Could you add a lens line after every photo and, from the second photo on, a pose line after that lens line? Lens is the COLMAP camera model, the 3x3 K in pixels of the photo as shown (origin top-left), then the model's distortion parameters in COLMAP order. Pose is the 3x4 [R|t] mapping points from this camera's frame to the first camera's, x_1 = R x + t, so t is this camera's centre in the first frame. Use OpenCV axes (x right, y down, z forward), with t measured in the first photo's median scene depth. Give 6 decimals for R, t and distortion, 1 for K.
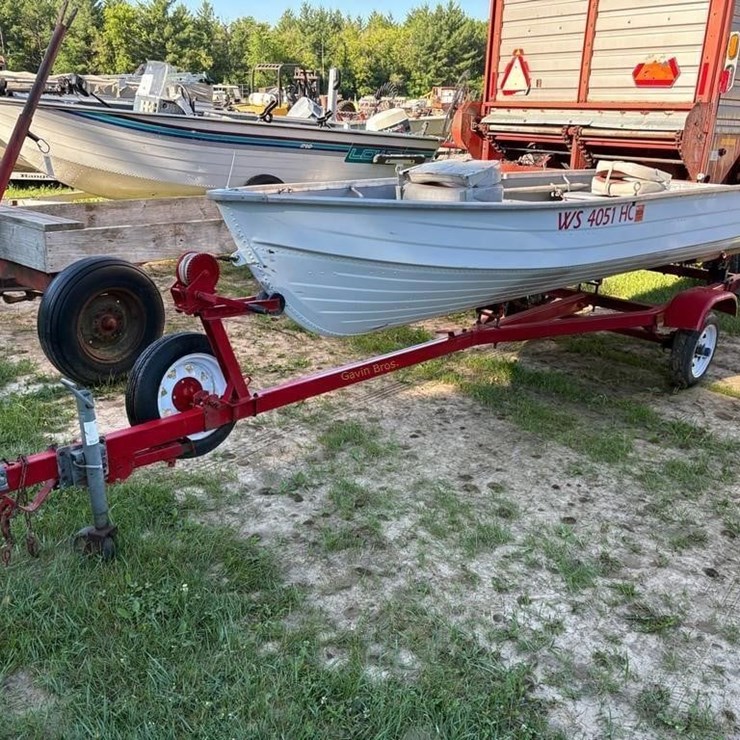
lens RADIAL K [[764.9, 0, 355.8], [0, 764.9, 354.0], [0, 0, 1]] dist [0.014006, 0.012576]
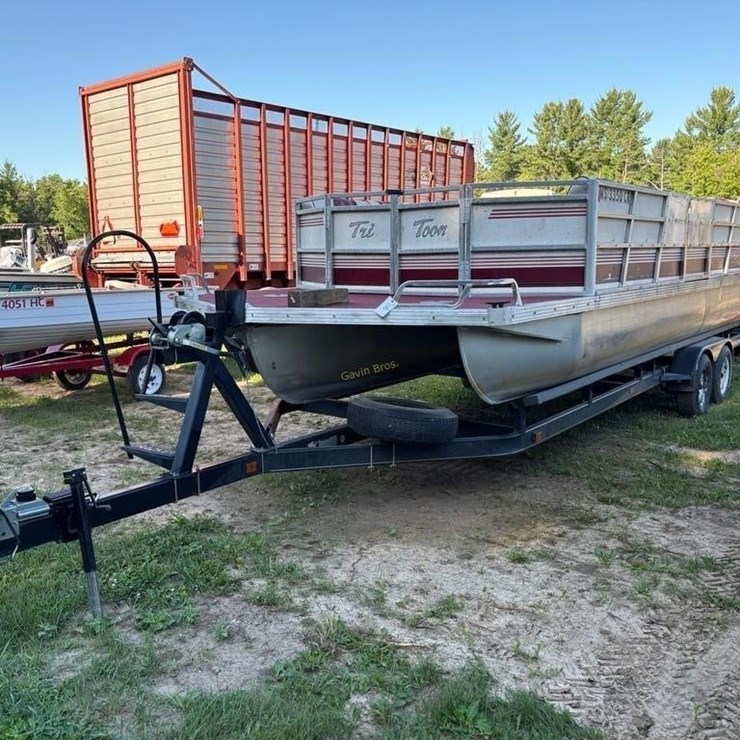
lens RADIAL K [[764.9, 0, 355.8], [0, 764.9, 354.0], [0, 0, 1]] dist [0.014006, 0.012576]
pose [[0.974167, -0.080912, 0.210838, 0.238687], [0.116313, 0.980024, -0.161320, 0.123470], [-0.193573, 0.181676, 0.964118, -0.362460]]
